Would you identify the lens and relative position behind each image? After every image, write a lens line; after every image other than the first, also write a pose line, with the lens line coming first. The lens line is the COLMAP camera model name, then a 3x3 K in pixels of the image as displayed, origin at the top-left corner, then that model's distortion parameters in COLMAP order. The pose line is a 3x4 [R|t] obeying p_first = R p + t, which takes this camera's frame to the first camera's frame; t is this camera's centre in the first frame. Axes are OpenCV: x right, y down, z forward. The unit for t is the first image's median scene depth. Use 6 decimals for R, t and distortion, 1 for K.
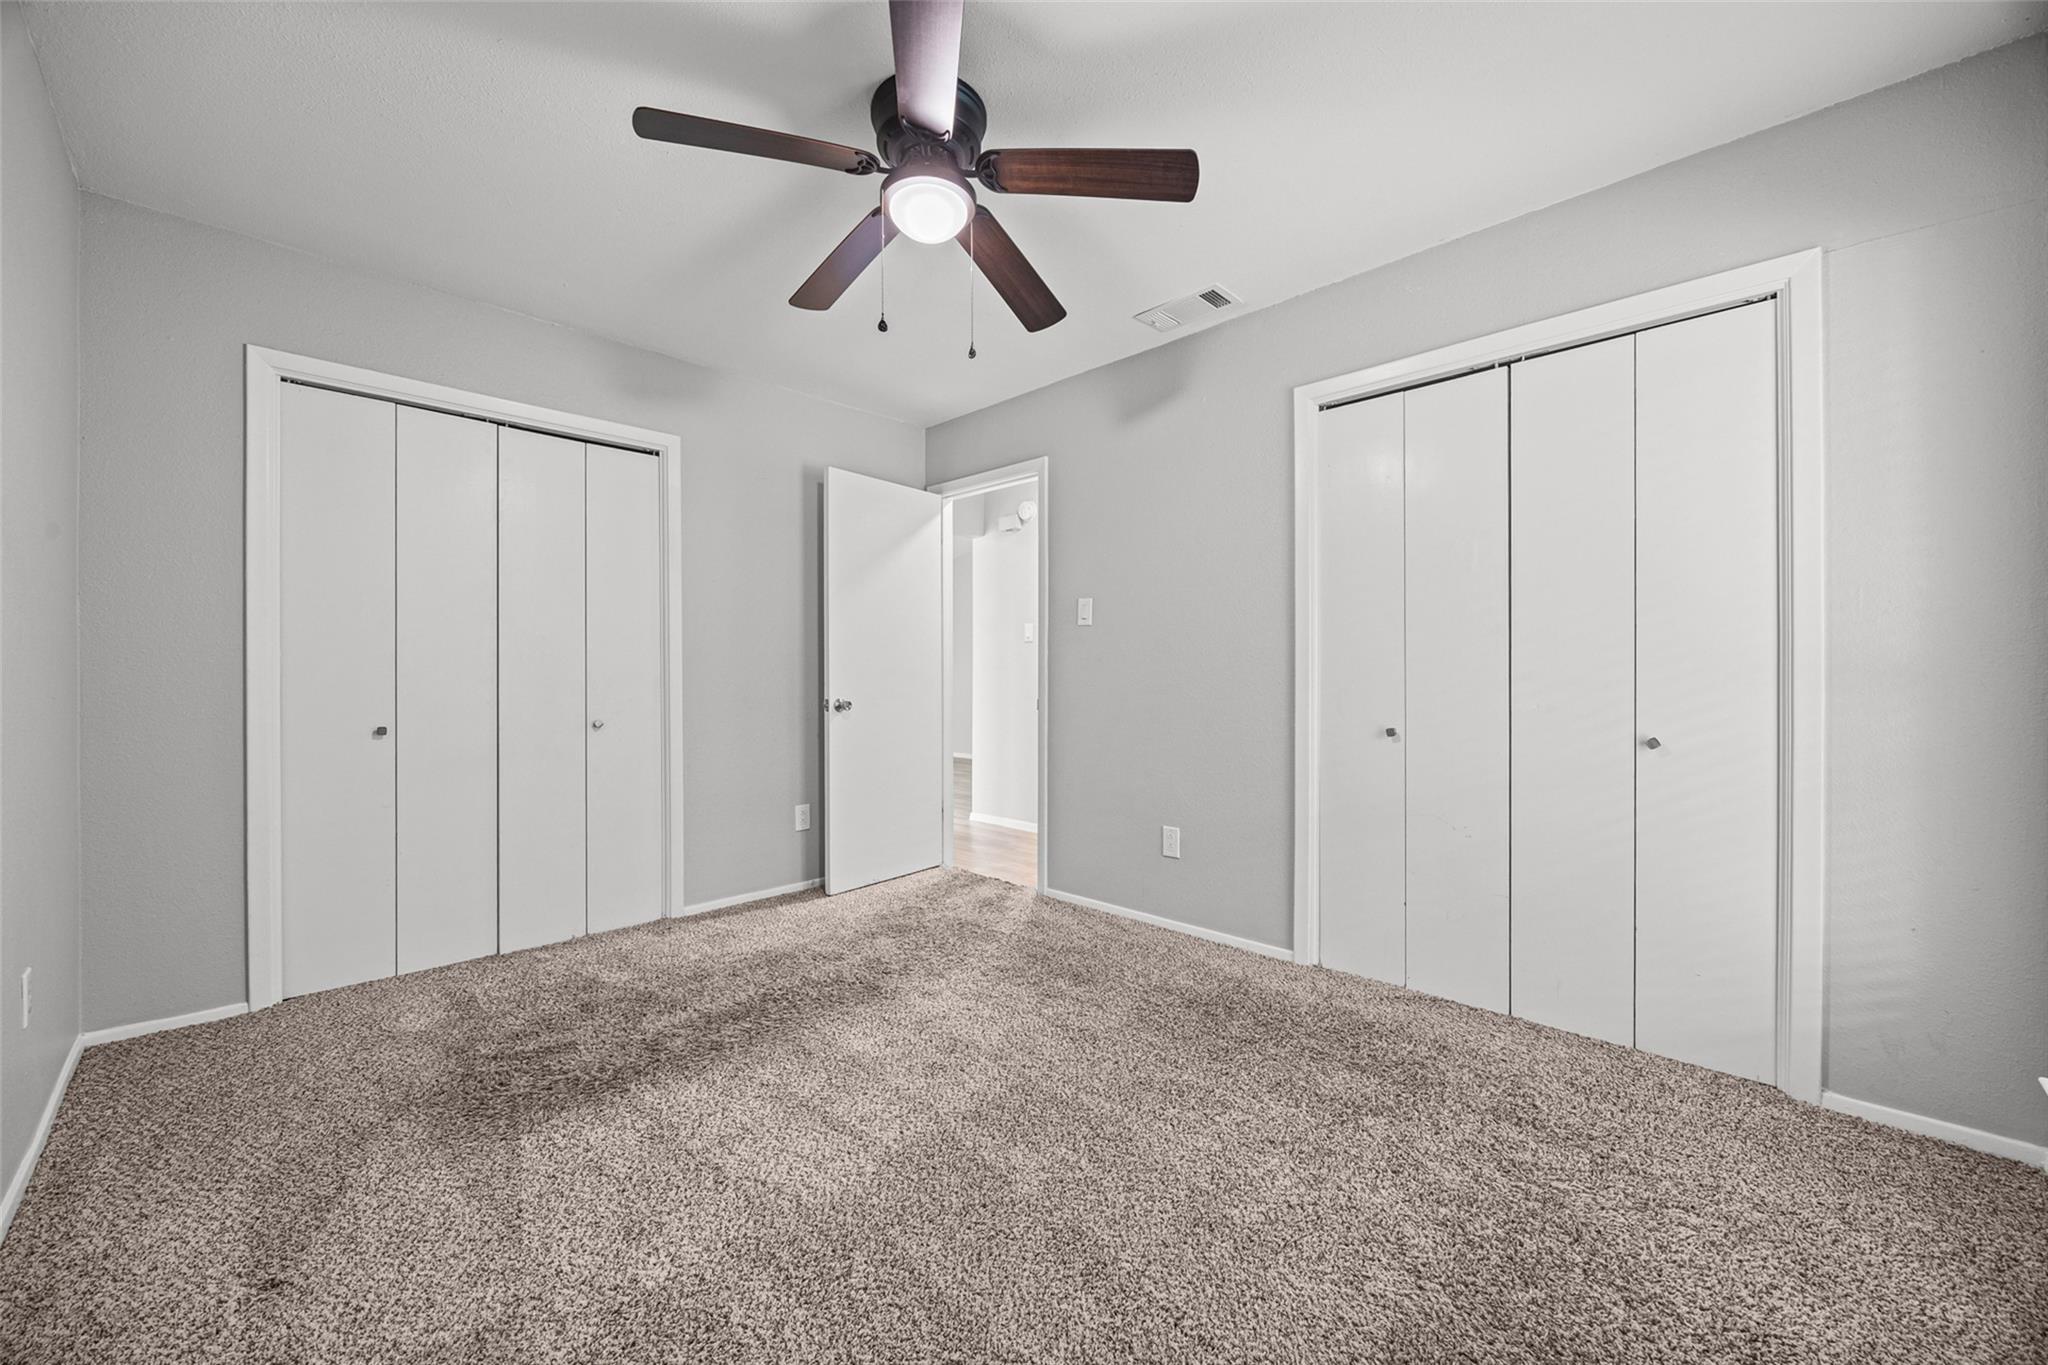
lens RADIAL K [[777.6, 0, 1029.8], [0, 777.6, 680.3], [0, 0, 1]] dist [-0.004529, 0.000318]
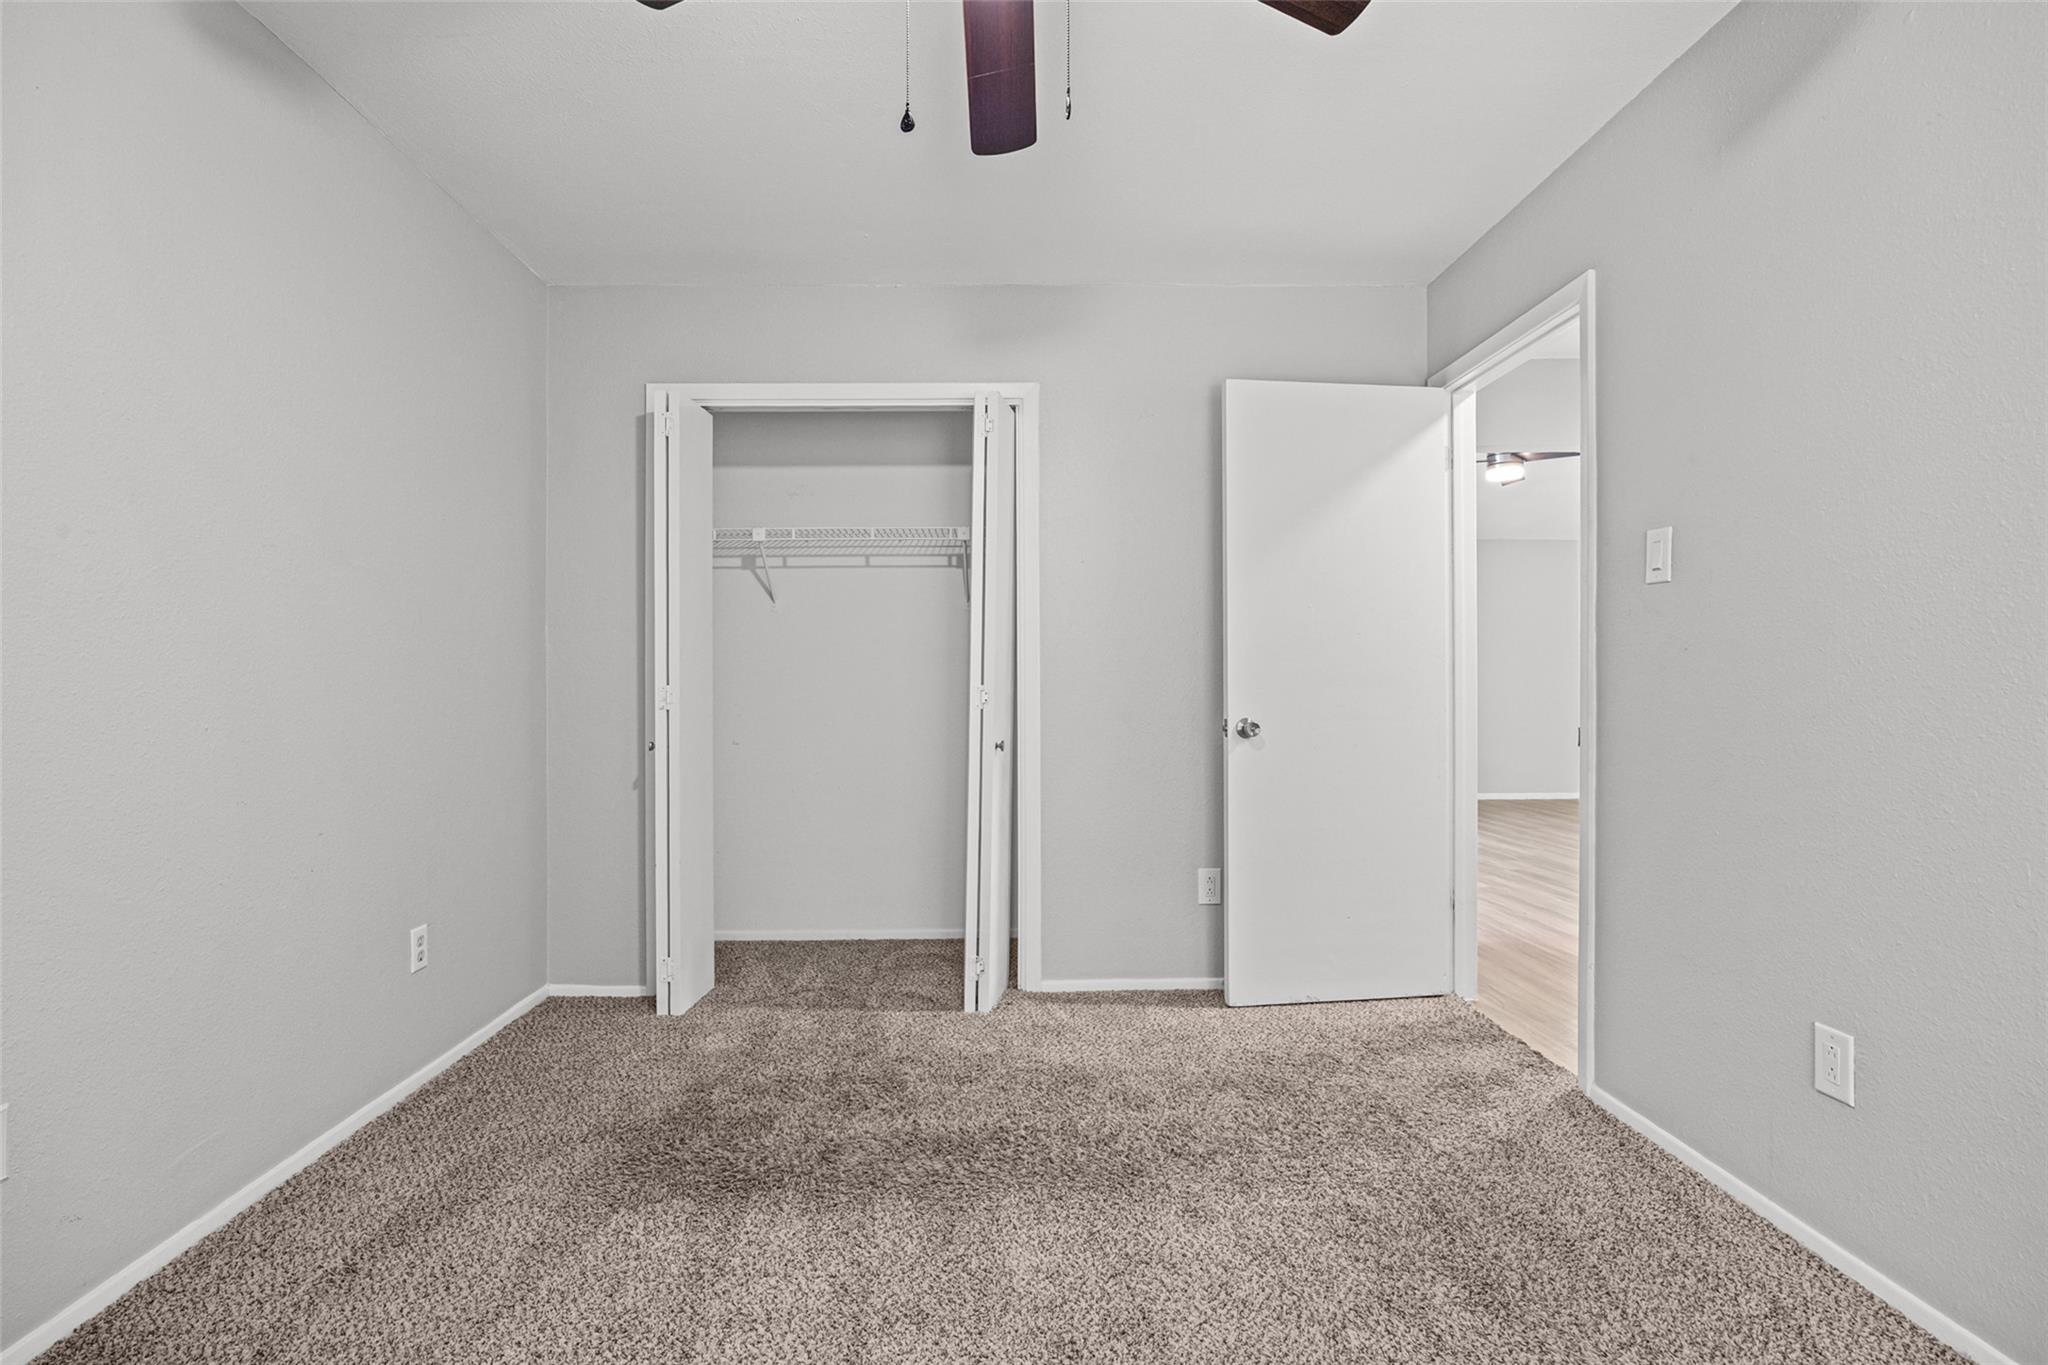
lens RADIAL K [[976.0, 0, 1020.2], [0, 976.0, 691.5], [0, 0, 1]] dist [-0.010644, -0.000141]
pose [[0.711976, 0.001940, -0.702201, 0.230492], [-0.003175, 0.999995, -0.000457, 0.001200], [0.702197, 0.002555, 0.711979, 0.284236]]
